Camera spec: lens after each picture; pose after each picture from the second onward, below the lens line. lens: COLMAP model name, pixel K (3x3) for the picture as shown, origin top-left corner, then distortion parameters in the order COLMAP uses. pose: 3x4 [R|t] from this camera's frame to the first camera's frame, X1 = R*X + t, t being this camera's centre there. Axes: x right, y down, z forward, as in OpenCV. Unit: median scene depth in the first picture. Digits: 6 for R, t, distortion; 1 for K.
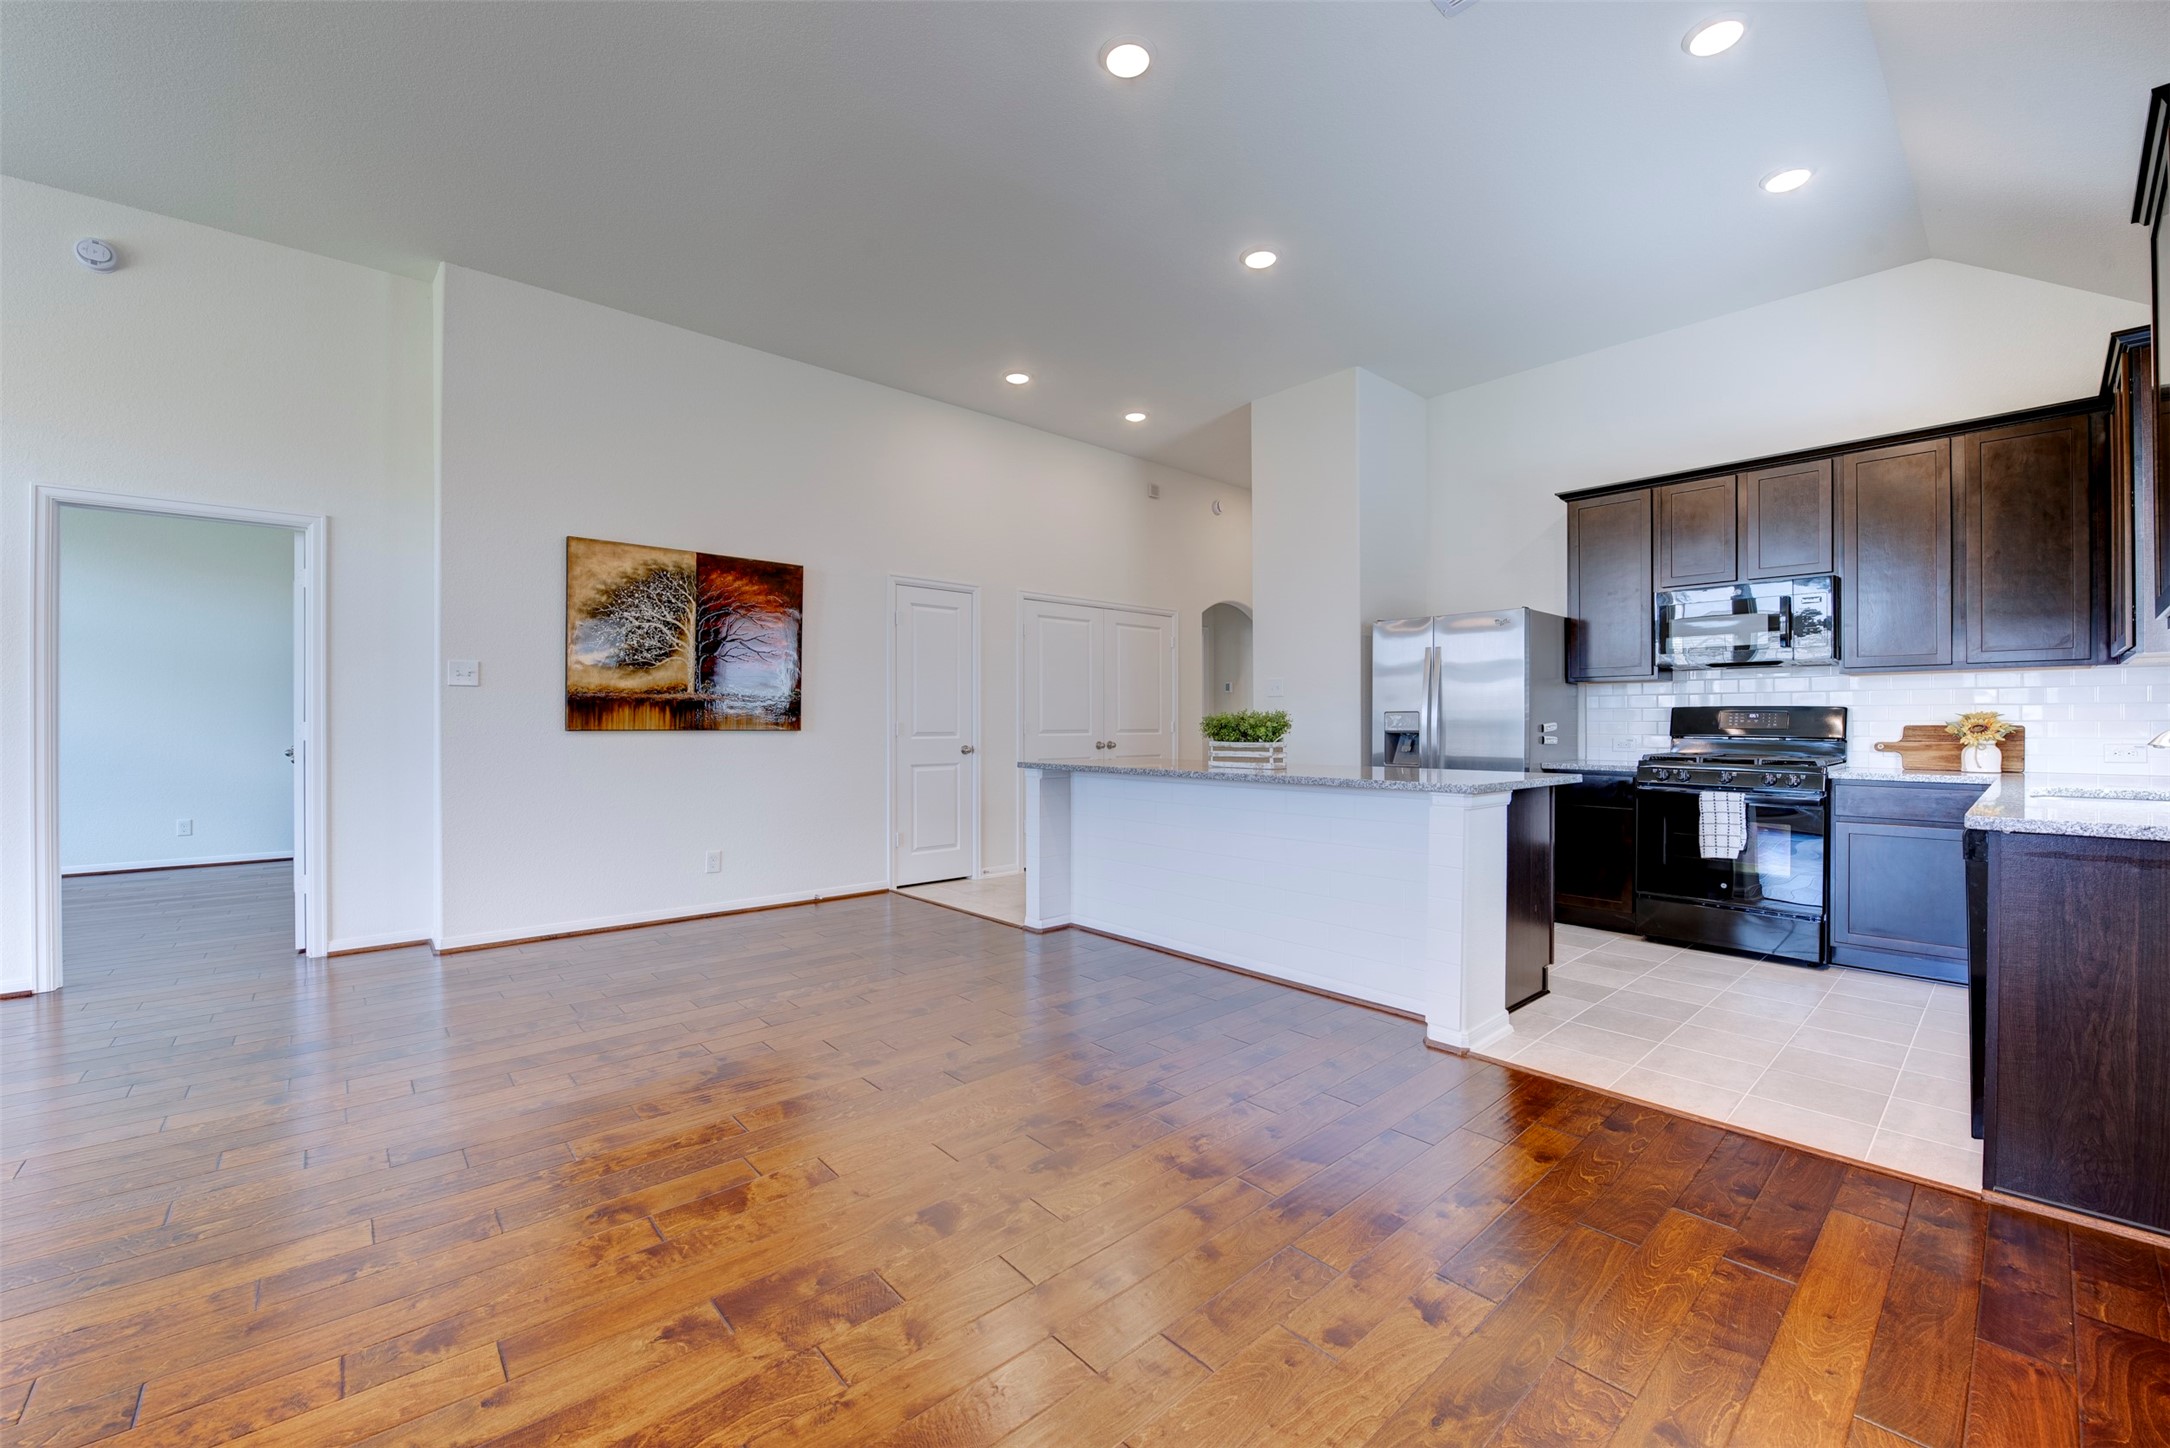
lens RADIAL K [[867.1, 0, 1083.3], [0, 867.1, 722.2], [0, 0, 1]] dist [-0.016443, -0.001921]
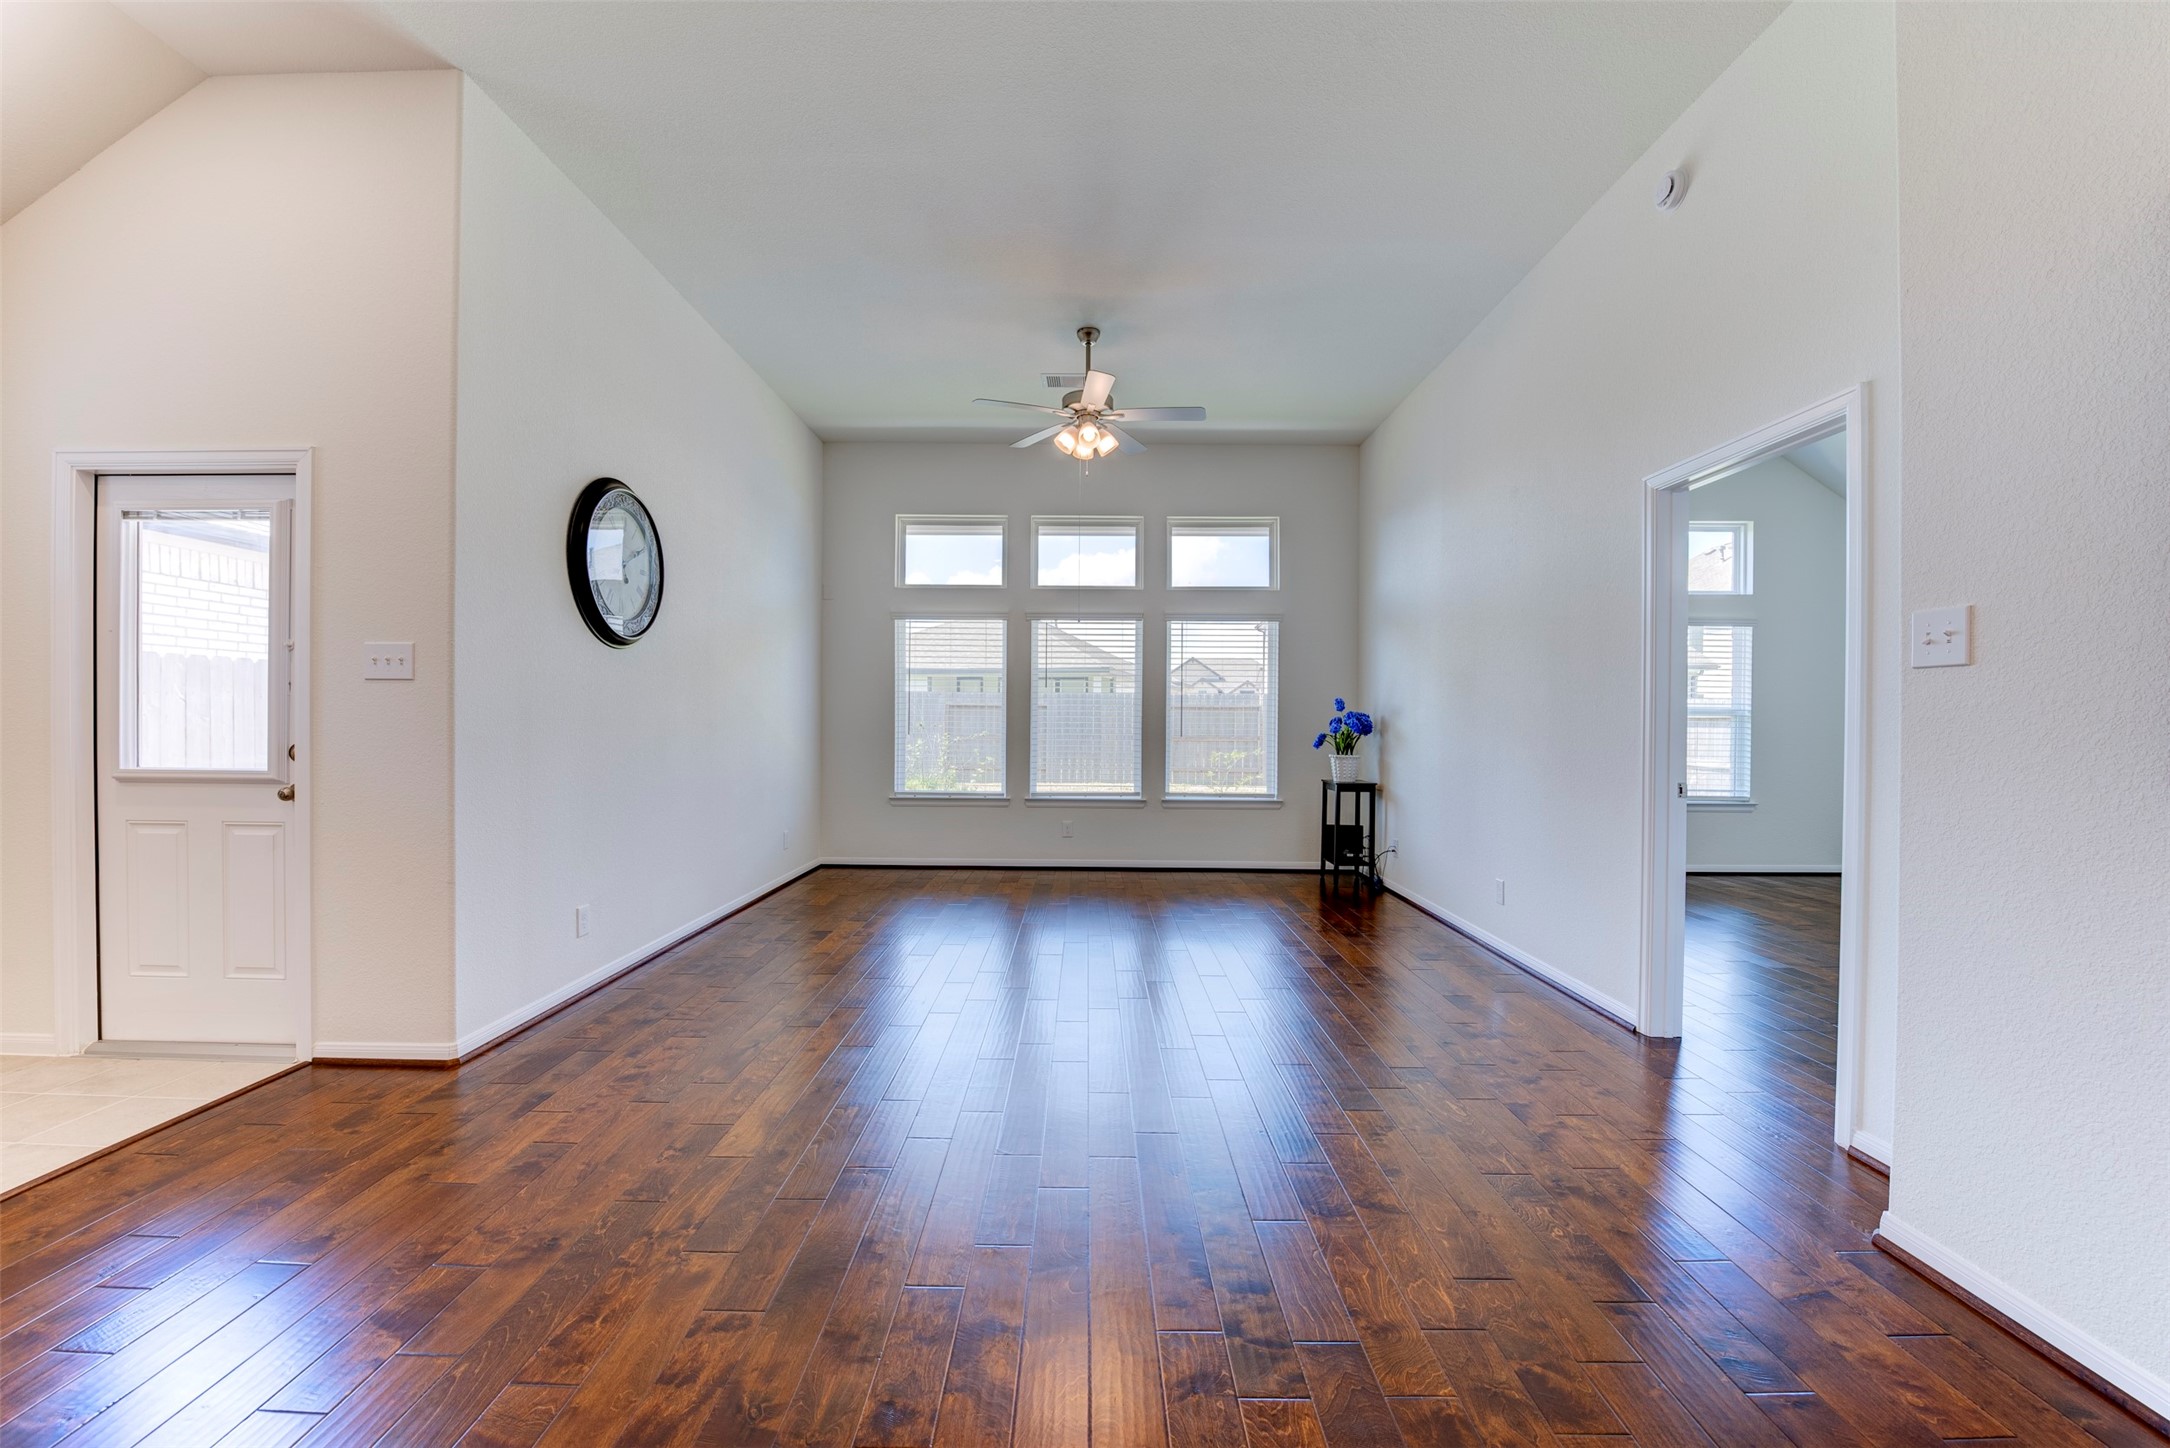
lens RADIAL K [[867.1, 0, 1083.3], [0, 867.1, 723.0], [0, 0, 1]] dist [-0.016443, -0.001921]
pose [[-0.668592, -0.002059, -0.743627, -0.113585], [-0.005351, 0.999984, 0.002042, -0.012608], [0.743611, 0.005344, -0.668592, 0.975911]]
